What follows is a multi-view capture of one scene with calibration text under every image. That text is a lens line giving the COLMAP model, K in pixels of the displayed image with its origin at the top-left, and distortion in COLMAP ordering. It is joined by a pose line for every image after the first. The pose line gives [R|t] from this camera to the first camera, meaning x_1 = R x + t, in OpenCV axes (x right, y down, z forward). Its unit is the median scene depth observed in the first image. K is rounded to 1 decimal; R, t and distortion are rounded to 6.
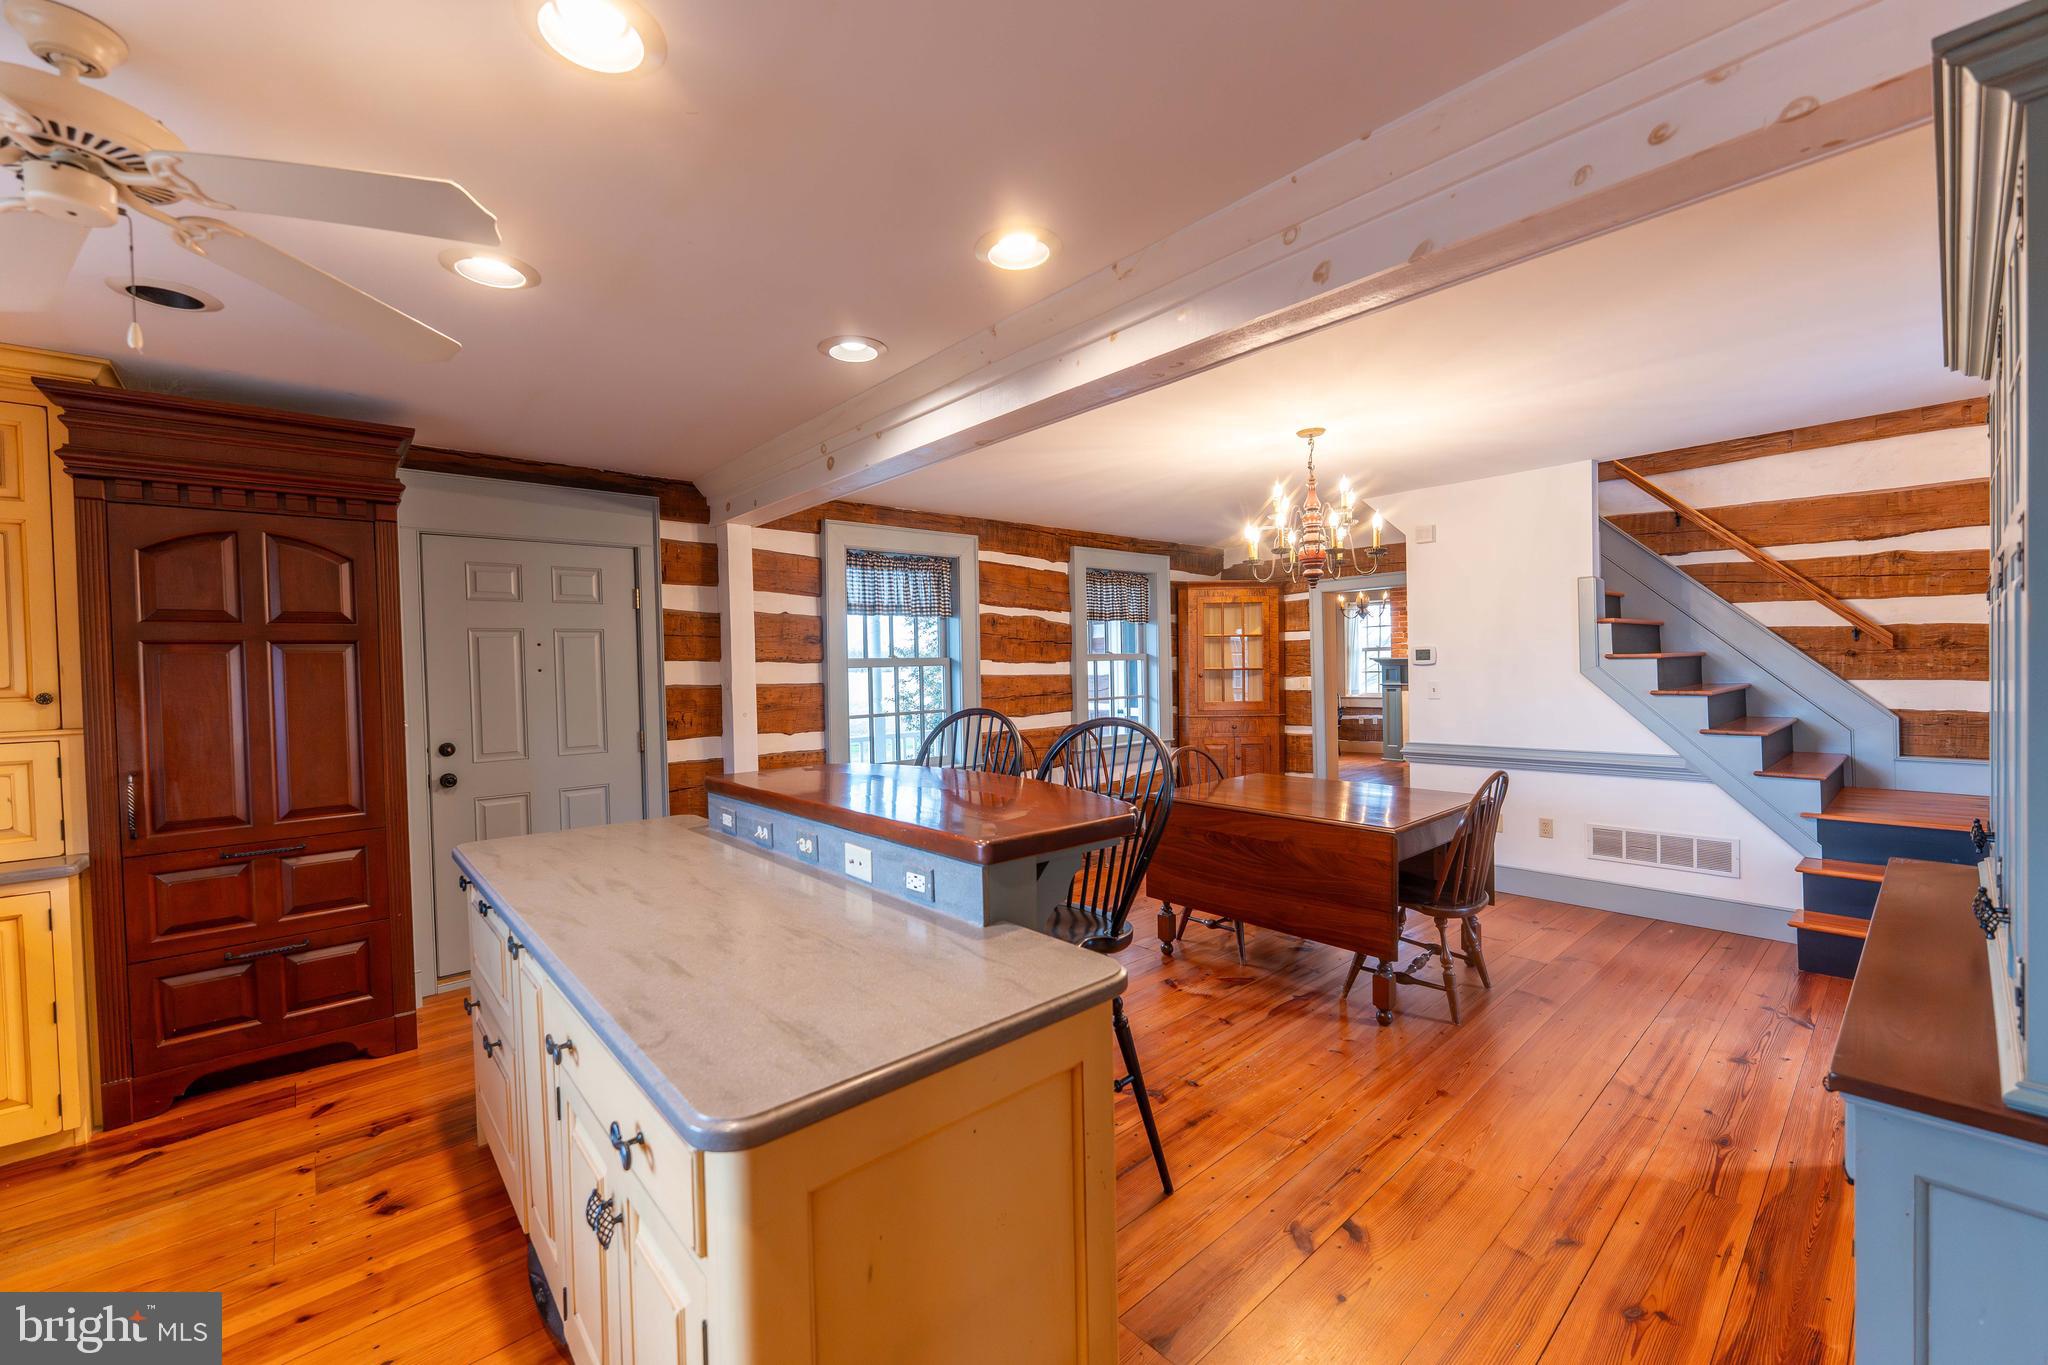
lens RADIAL K [[825.1, 0, 991.2], [0, 825.1, 687.6], [0, 0, 1]] dist [-0.000284, -0.000214]
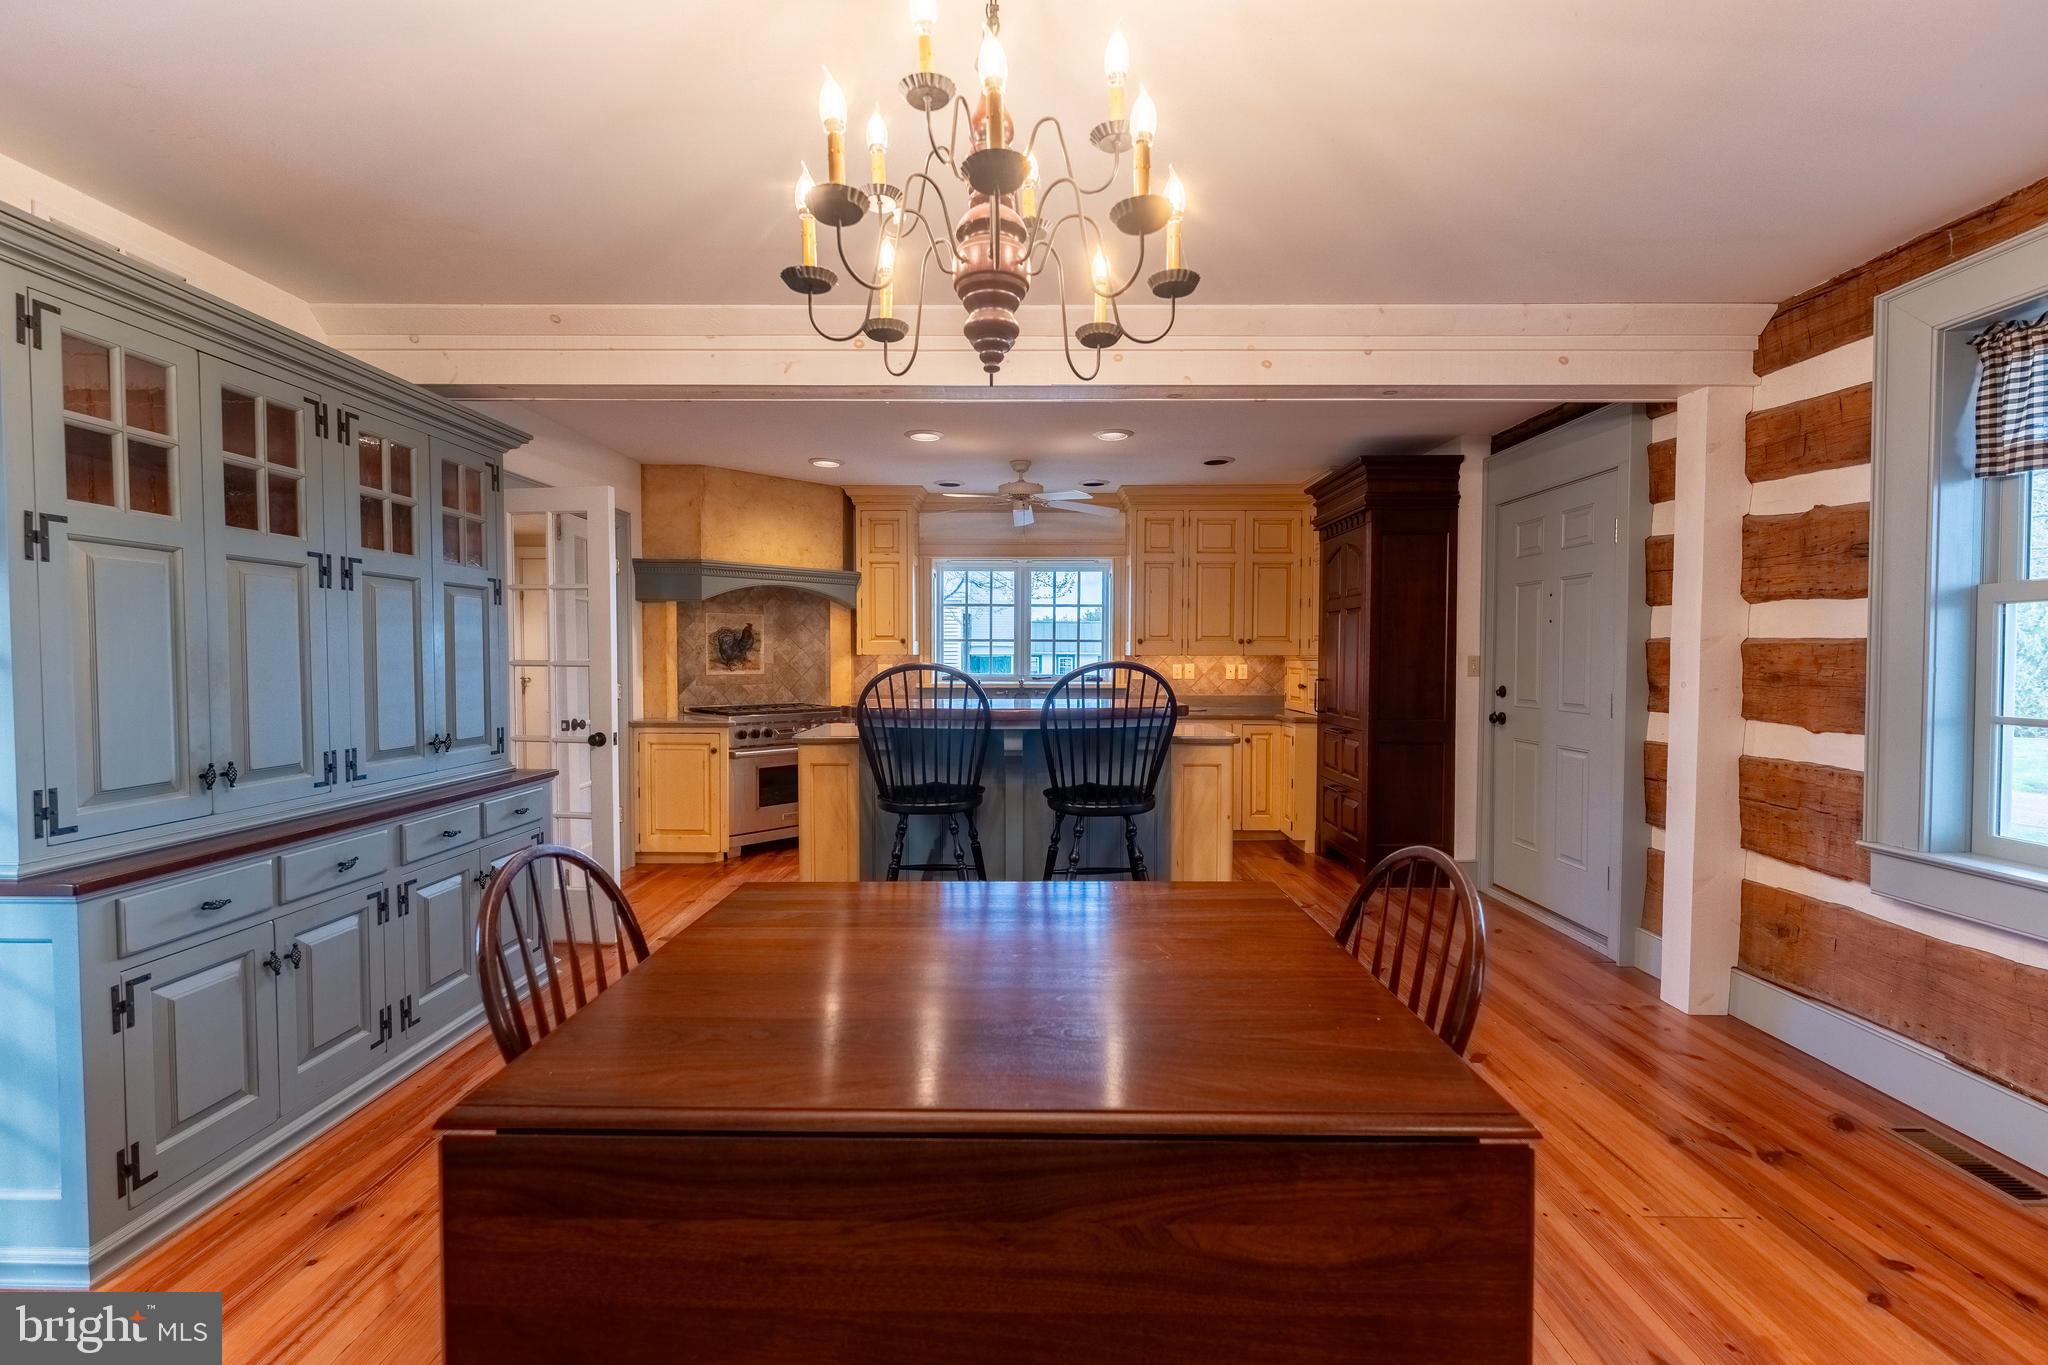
lens RADIAL K [[844.9, 0, 1024.0], [0, 844.9, 682.5], [0, 0, 1]] dist [-0.000867, 0.000027]
pose [[-0.655747, 0.049150, -0.753379, 0.844818], [-0.004009, 0.997638, 0.068575, -0.018881], [0.754970, 0.047988, -0.654001, 1.614731]]
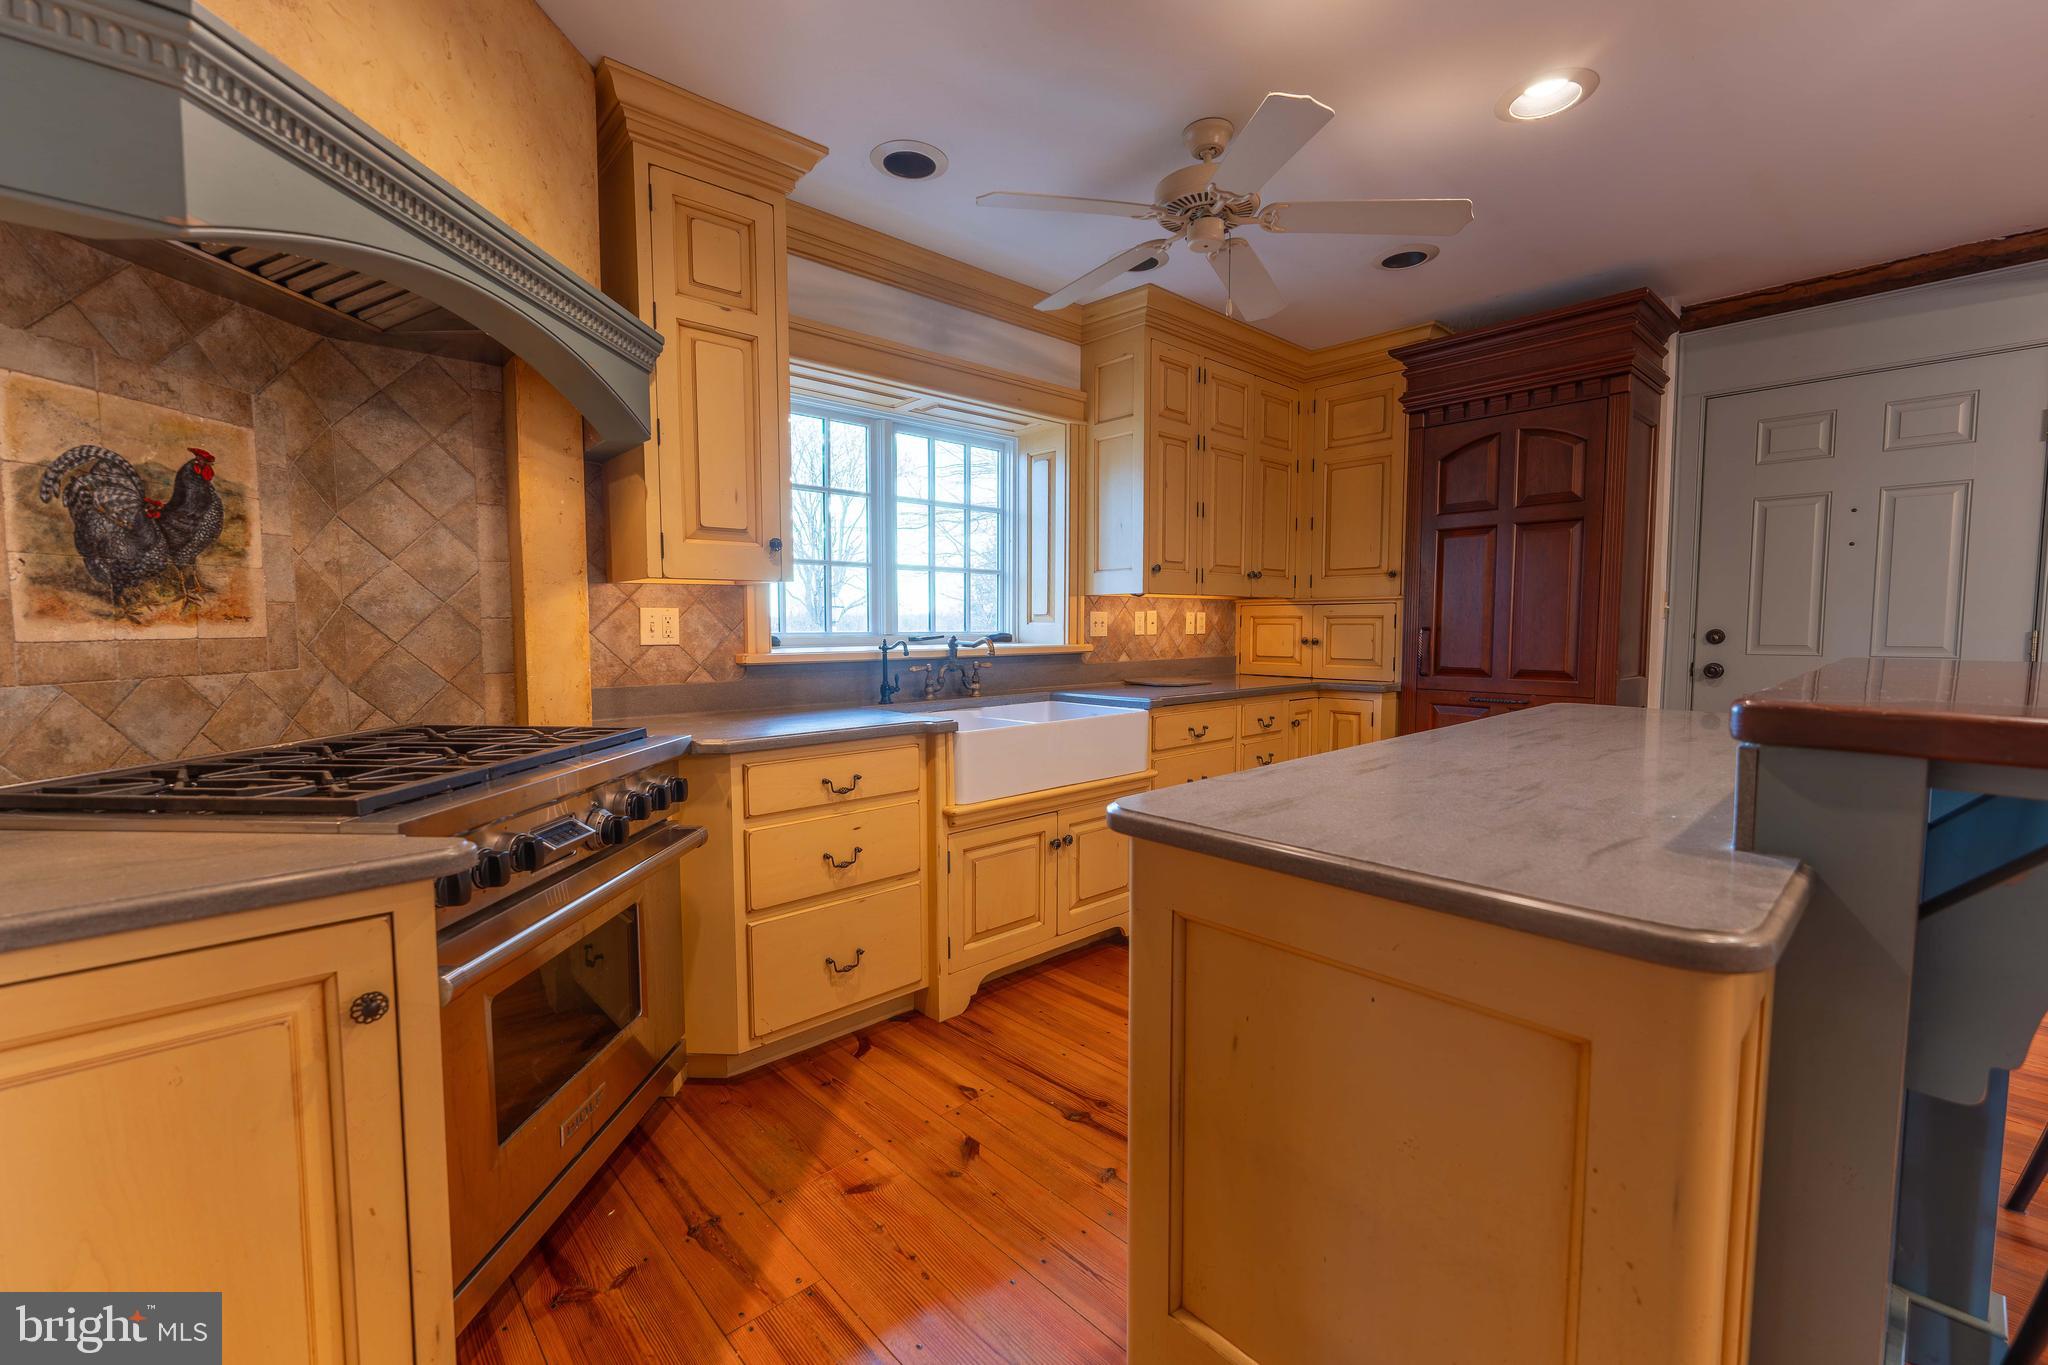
lens RADIAL K [[844.9, 0, 1024.0], [0, 844.9, 682.5], [0, 0, 1]] dist [-0.000867, 0.000027]
pose [[0.035843, 0.096400, -0.994697, 0.307786], [-0.023542, 0.995142, 0.095595, 0.069196], [0.999080, 0.019991, 0.037938, 0.261799]]
